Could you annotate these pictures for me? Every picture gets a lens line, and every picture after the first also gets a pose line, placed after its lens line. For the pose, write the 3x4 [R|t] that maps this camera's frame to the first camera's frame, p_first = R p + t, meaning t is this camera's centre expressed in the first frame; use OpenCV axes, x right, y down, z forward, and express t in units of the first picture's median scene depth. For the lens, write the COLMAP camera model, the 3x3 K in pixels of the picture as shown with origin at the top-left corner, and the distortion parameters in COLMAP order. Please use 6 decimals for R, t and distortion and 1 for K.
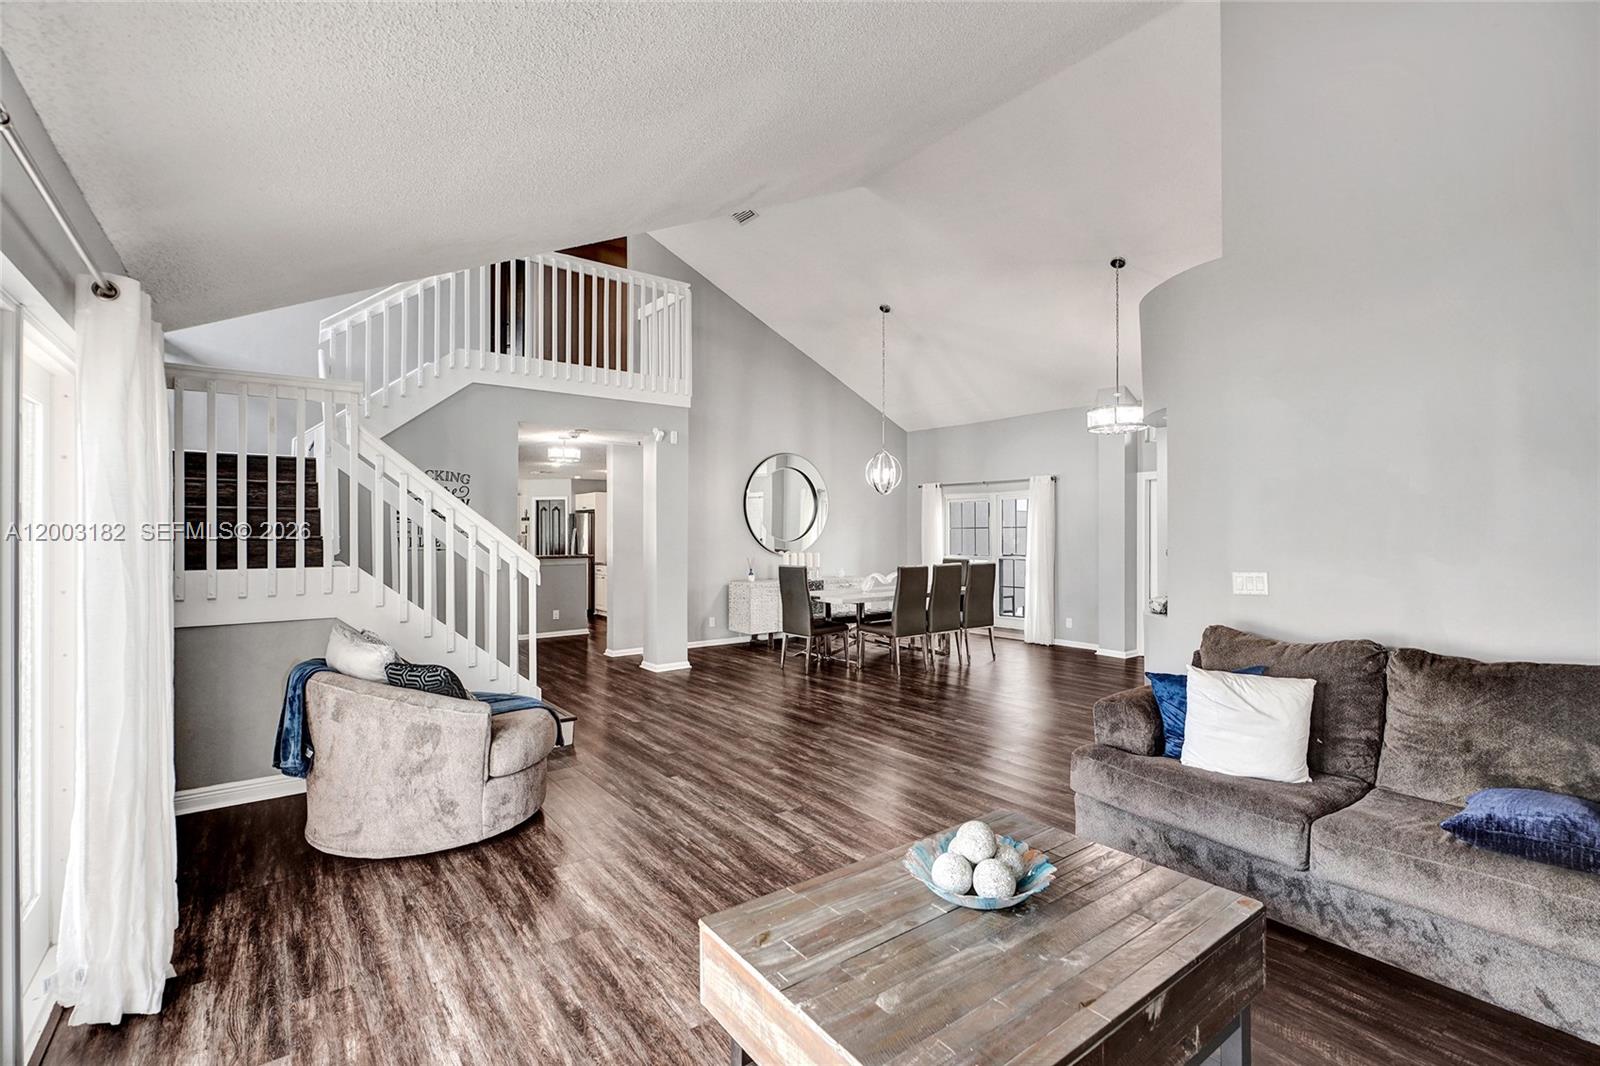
lens RADIAL K [[708.7, 0, 804.3], [0, 708.7, 530.4], [0, 0, 1]] dist [-0.003106, 0.000447]
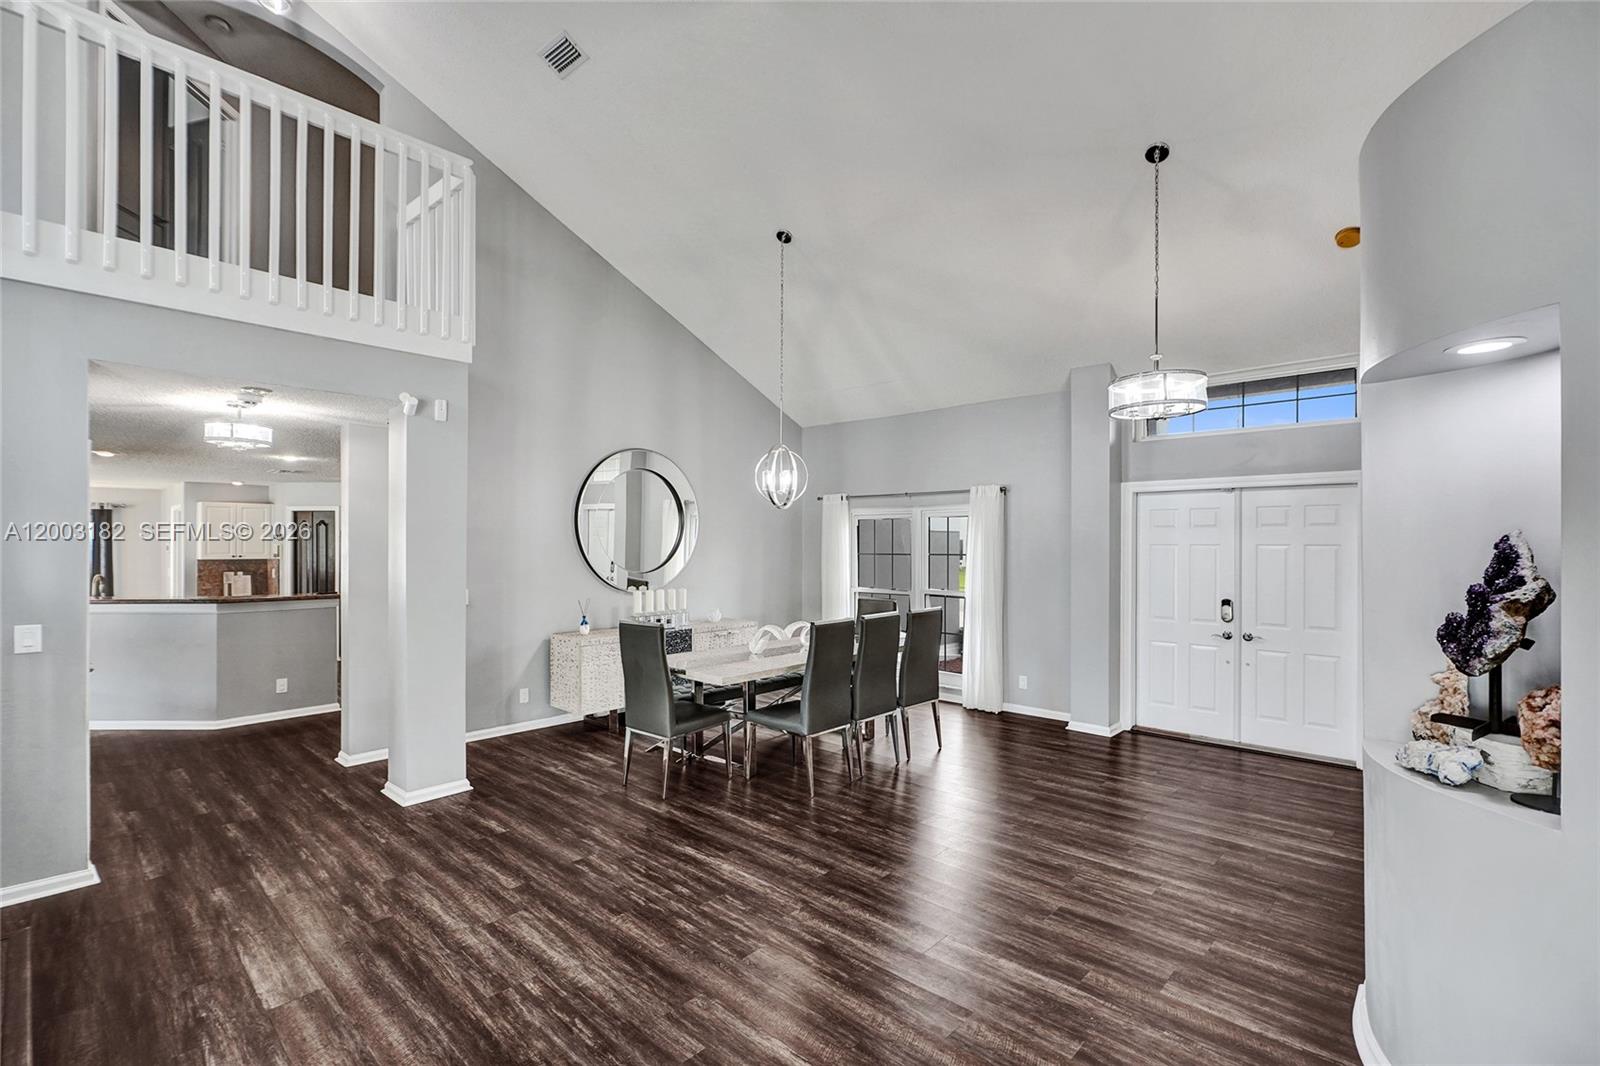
lens RADIAL K [[708.7, 0, 808.9], [0, 708.7, 533.6], [0, 0, 1]] dist [-0.003106, 0.000447]
pose [[0.982193, 0.003474, 0.187842, 0.009474], [-0.000908, 0.999905, -0.013741, -0.016607], [-0.187872, 0.013326, 0.982103, 0.311673]]
